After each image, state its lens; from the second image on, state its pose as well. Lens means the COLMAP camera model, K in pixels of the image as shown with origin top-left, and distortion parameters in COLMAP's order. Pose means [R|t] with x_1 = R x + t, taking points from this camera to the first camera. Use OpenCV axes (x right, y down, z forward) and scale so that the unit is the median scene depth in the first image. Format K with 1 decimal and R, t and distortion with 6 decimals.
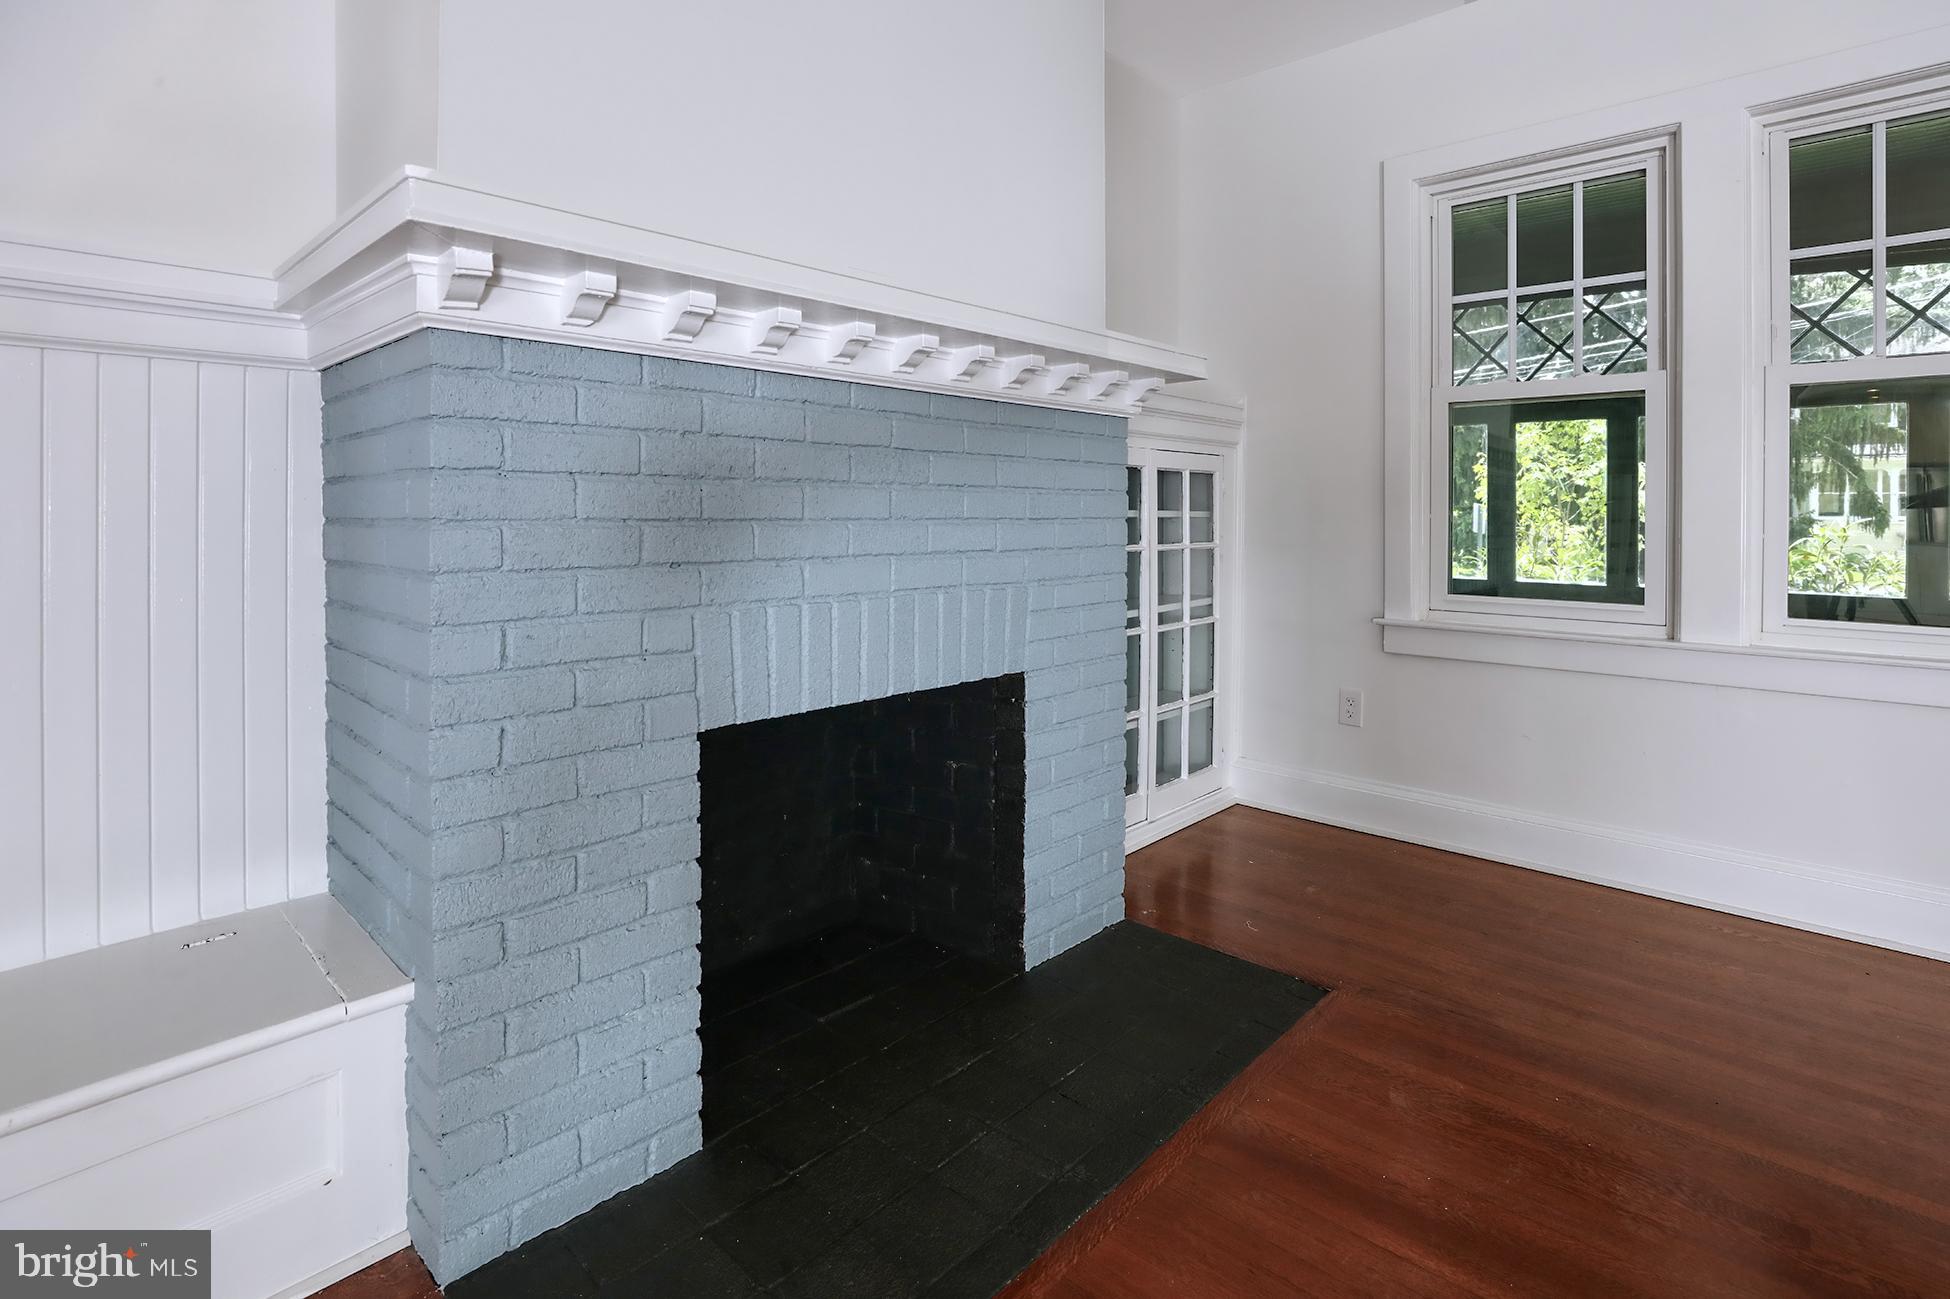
lens RADIAL K [[952.5, 0, 973.3], [0, 952.5, 517.1], [0, 0, 1]] dist [-0.048198, 0.019131]
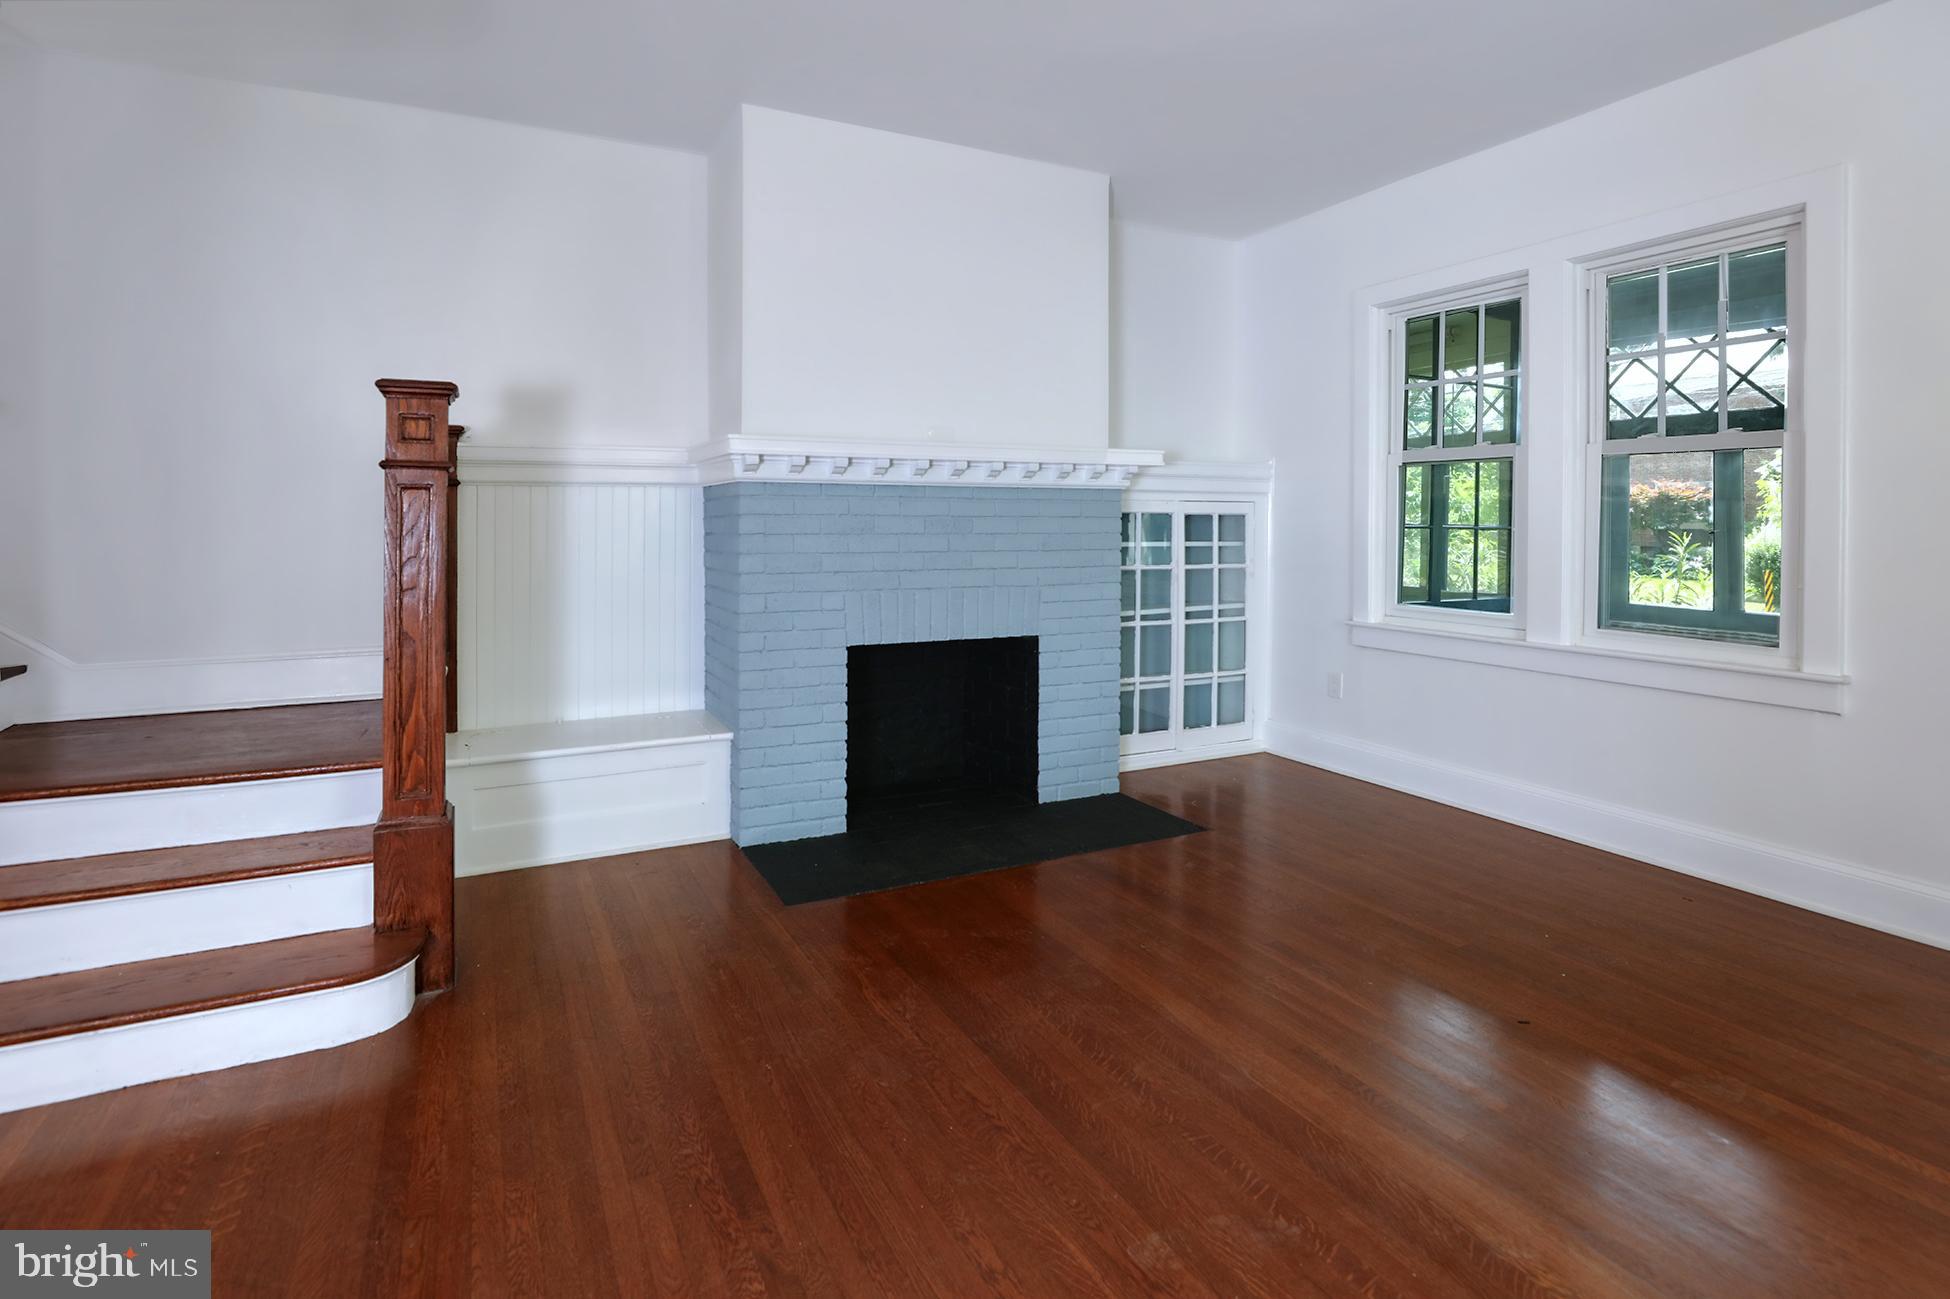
lens RADIAL K [[955.1, 0, 938.3], [0, 955.1, 522.6], [0, 0, 1]] dist [-0.022476, 0.000518]
pose [[0.935167, -0.000014, -0.354206, 0.369741], [-0.001990, 0.999984, -0.005294, -0.029504], [0.354200, 0.005656, 0.935152, -0.543407]]
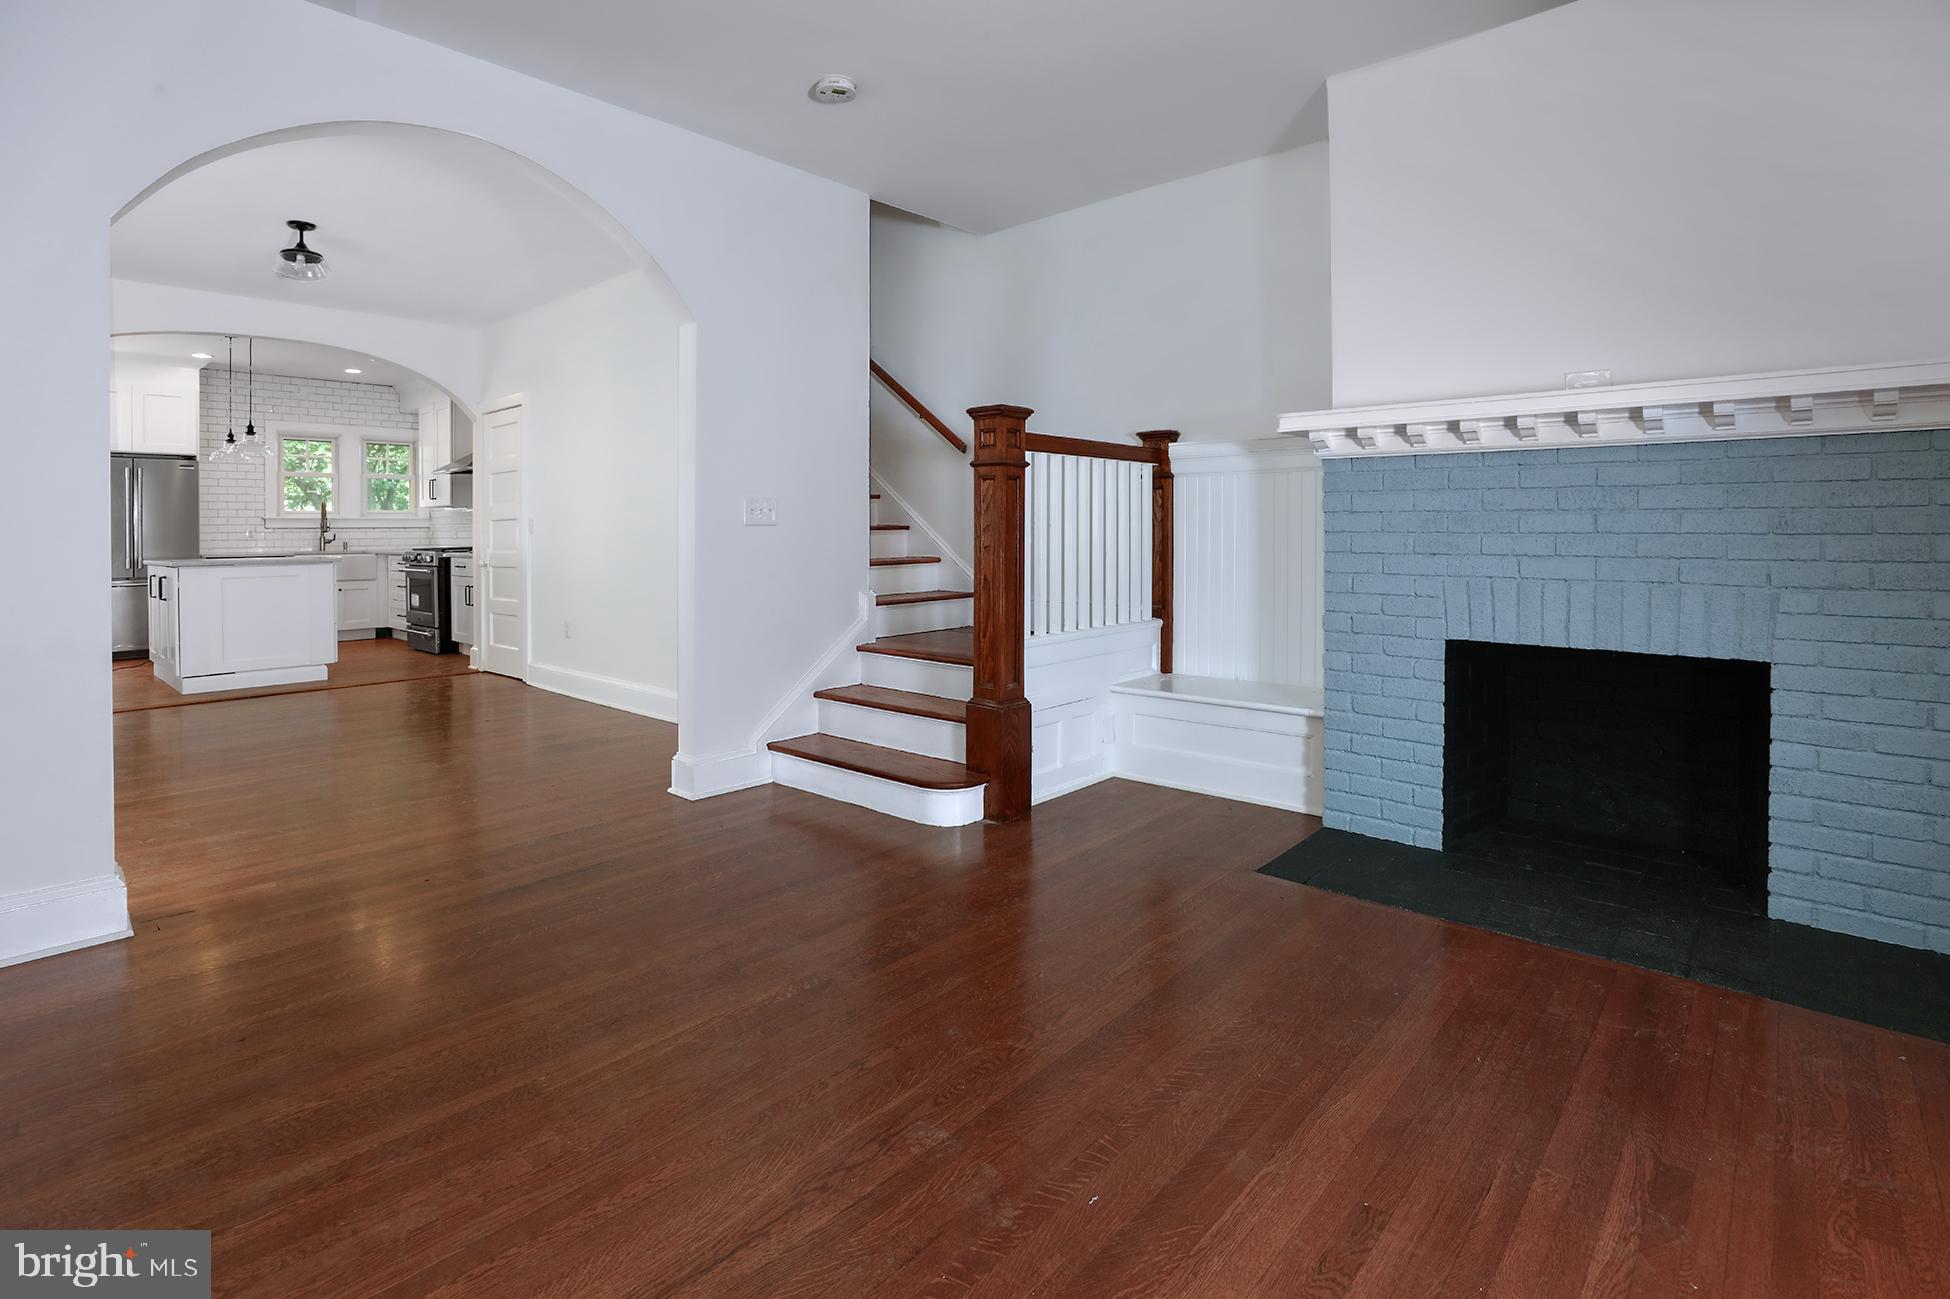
lens RADIAL K [[952.5, 0, 973.3], [0, 952.5, 517.1], [0, 0, 1]] dist [-0.048198, 0.019131]
pose [[0.027689, -0.011661, -0.999549, 0.848180], [-0.005145, 0.999917, -0.011807, -0.000836], [0.999603, 0.005469, 0.027627, -0.025547]]
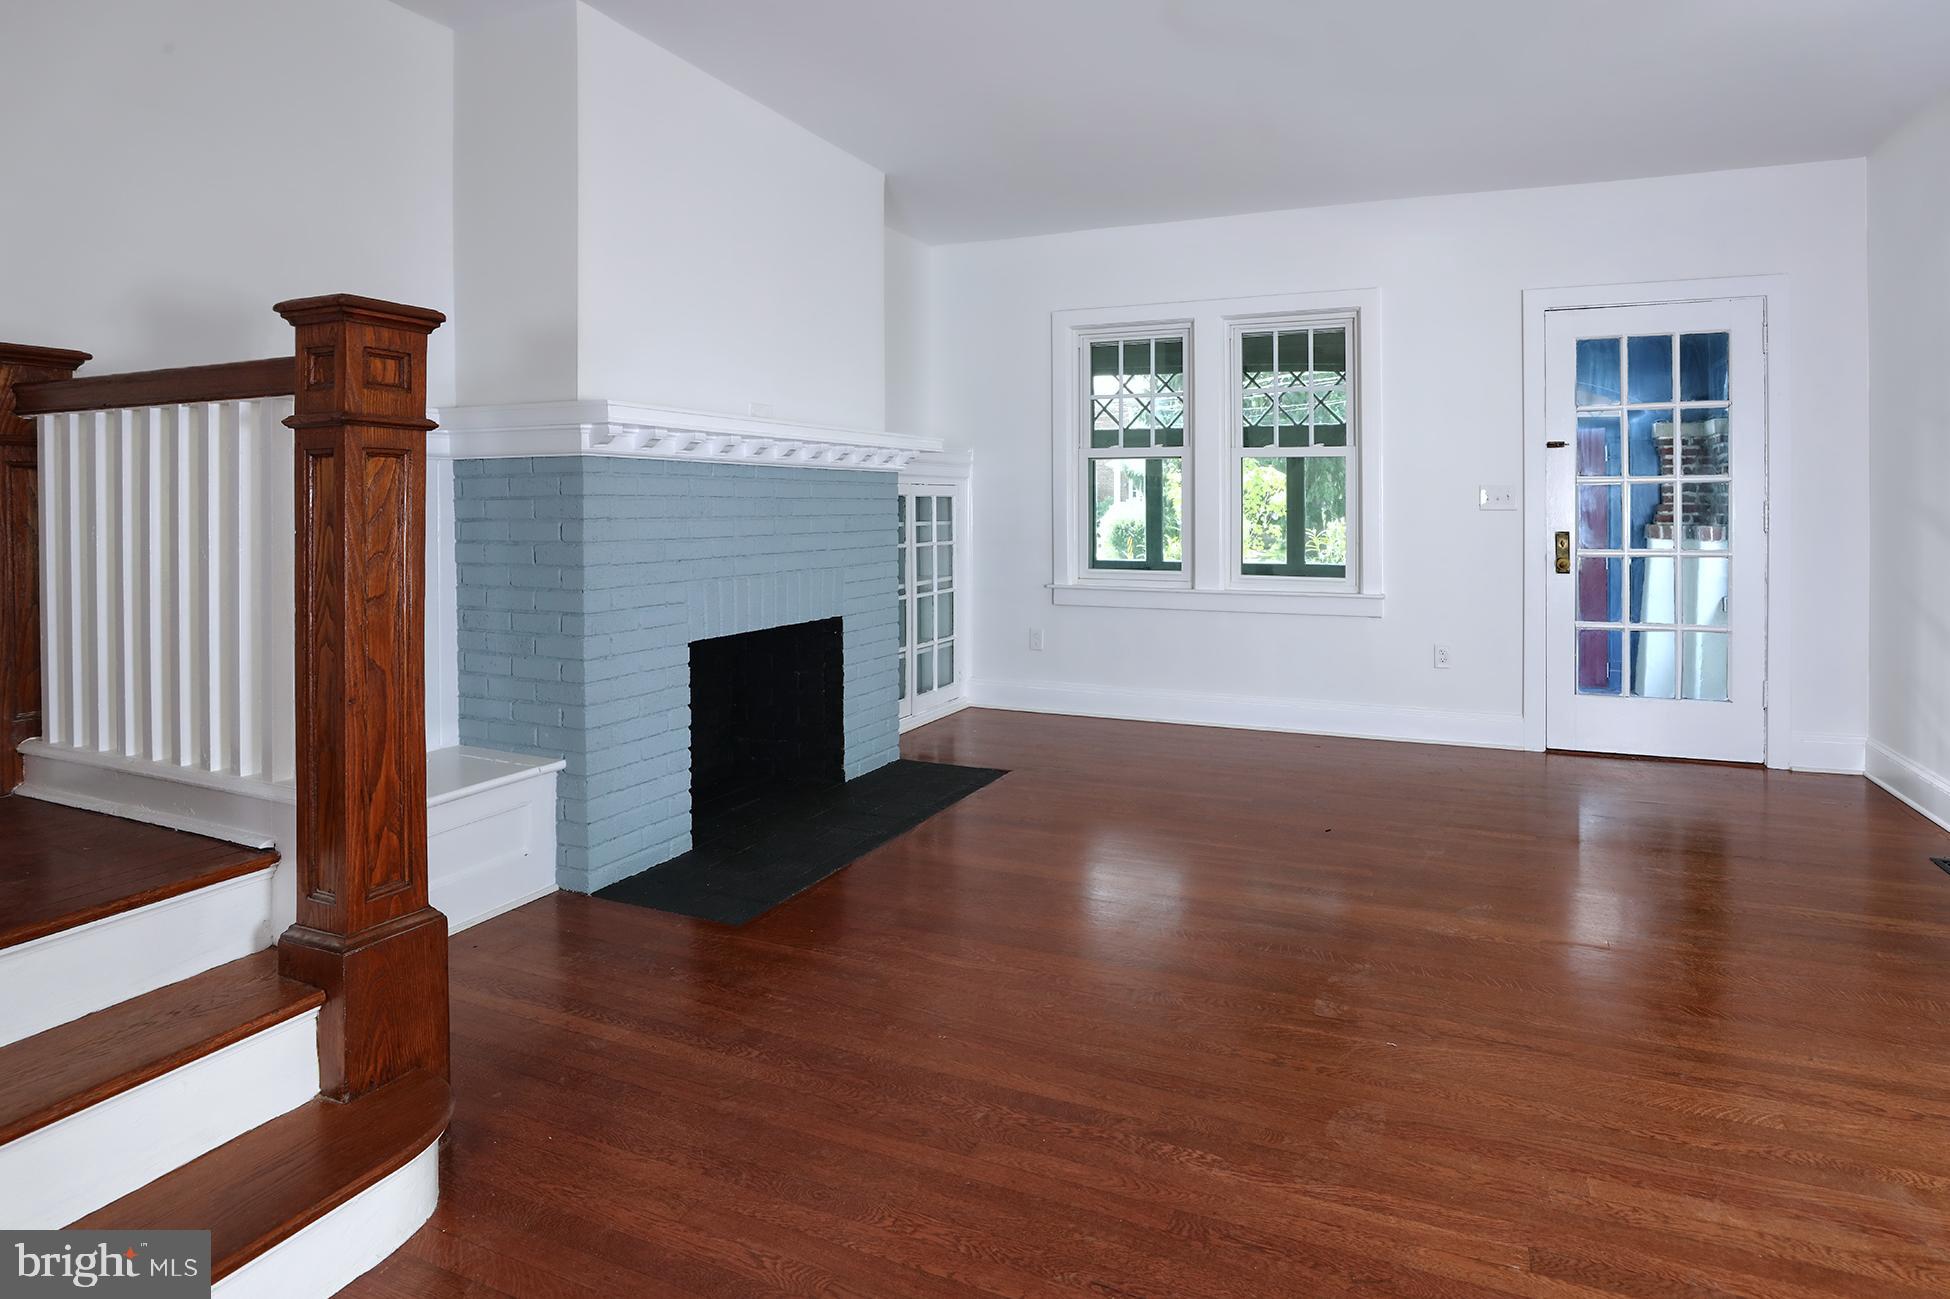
lens RADIAL K [[953.9, 0, 1129.6], [0, 953.9, 508.2], [0, 0, 1]] dist [-0.017919, 0.000653]
pose [[0.918004, -0.006285, 0.396520, -0.116696], [0.007528, 0.999970, -0.001579, -0.025901], [-0.396499, 0.004435, 0.918025, -0.637086]]
